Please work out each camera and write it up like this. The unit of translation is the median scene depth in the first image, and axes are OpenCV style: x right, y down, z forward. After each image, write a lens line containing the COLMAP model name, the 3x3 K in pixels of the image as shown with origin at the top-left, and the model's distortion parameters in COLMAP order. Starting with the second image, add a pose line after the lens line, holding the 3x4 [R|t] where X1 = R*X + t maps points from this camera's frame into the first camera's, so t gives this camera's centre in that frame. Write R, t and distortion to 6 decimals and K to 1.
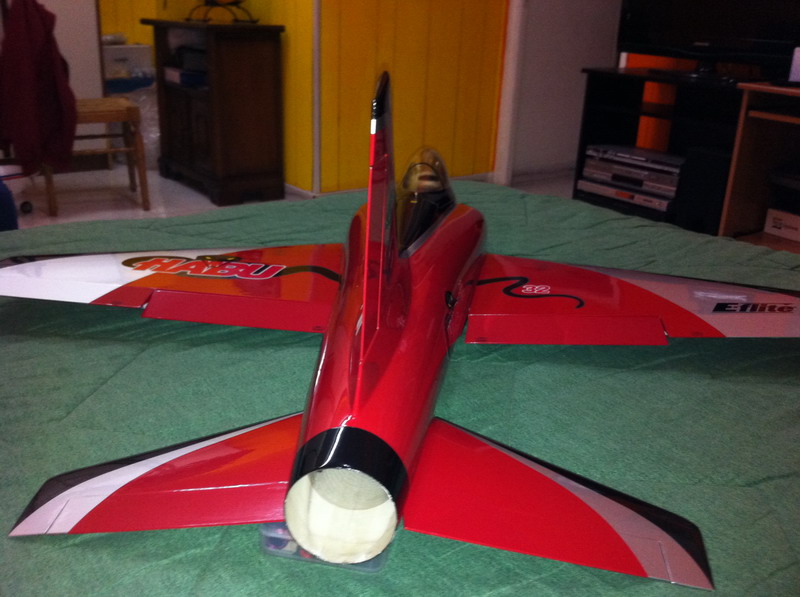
lens RADIAL K [[774.2, 0, 405.4], [0, 774.2, 298.0], [0, 0, 1]] dist [0.081944, -0.318649]
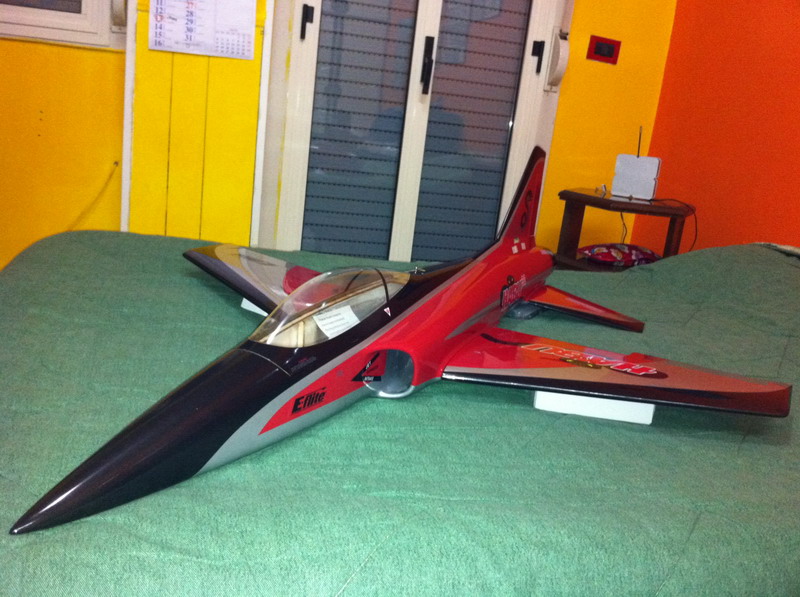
lens RADIAL K [[774.2, 0, 405.4], [0, 774.2, 298.0], [0, 0, 1]] dist [0.081944, -0.318649]
pose [[-0.904313, -0.236980, 0.355047, -0.396949], [-0.004992, 0.837559, 0.546324, -0.737293], [-0.426841, 0.492276, -0.758598, 1.948890]]
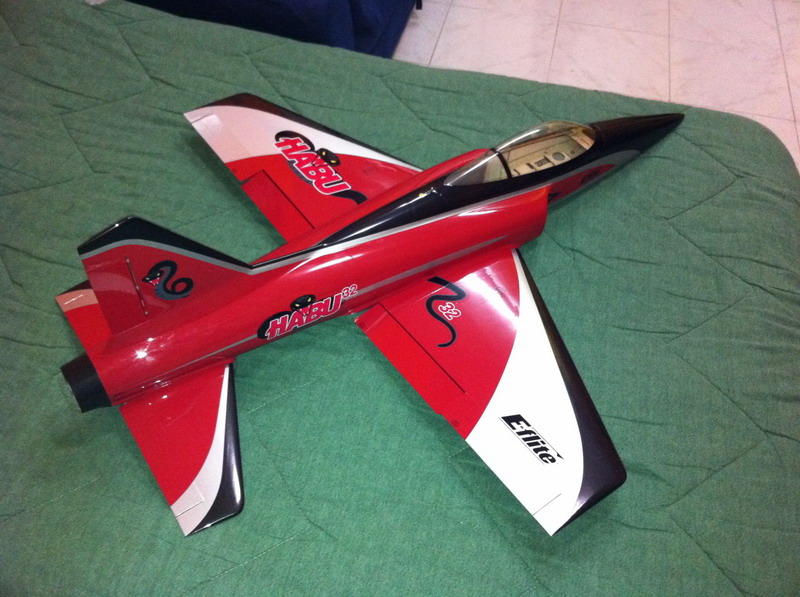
lens RADIAL K [[777.4, 0, 400.0], [0, 777.4, 298.5], [0, 0, 1]] dist [0.022397, -0.153492]
pose [[0.639546, 0.569577, -0.516298, 0.736776], [-0.264681, 0.793687, 0.547727, -0.675894], [0.721752, -0.213642, 0.658355, 0.126180]]
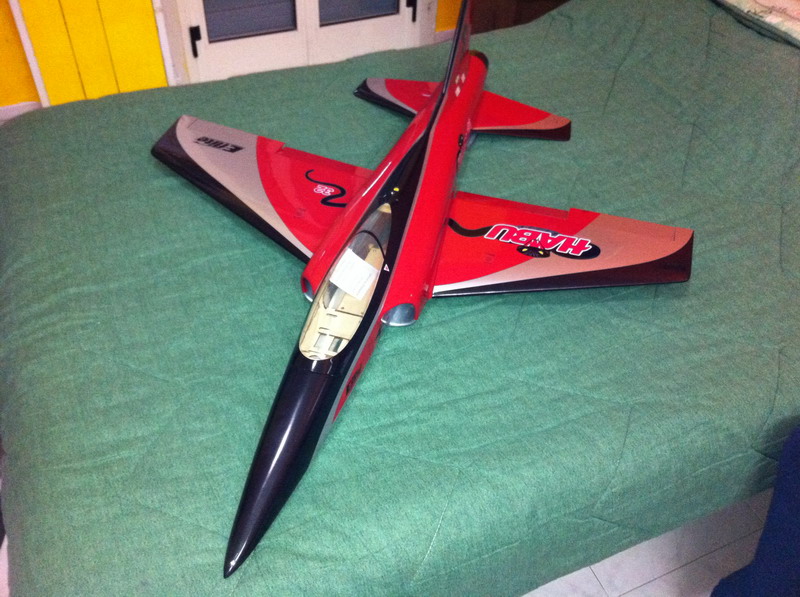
lens RADIAL K [[774.2, 0, 405.4], [0, 774.2, 298.0], [0, 0, 1]] dist [0.081944, -0.318649]
pose [[-0.971265, -0.214593, 0.102924, -0.188253], [0.003280, 0.420343, 0.907359, -1.290979], [-0.237977, 0.881624, -0.407561, 1.745325]]
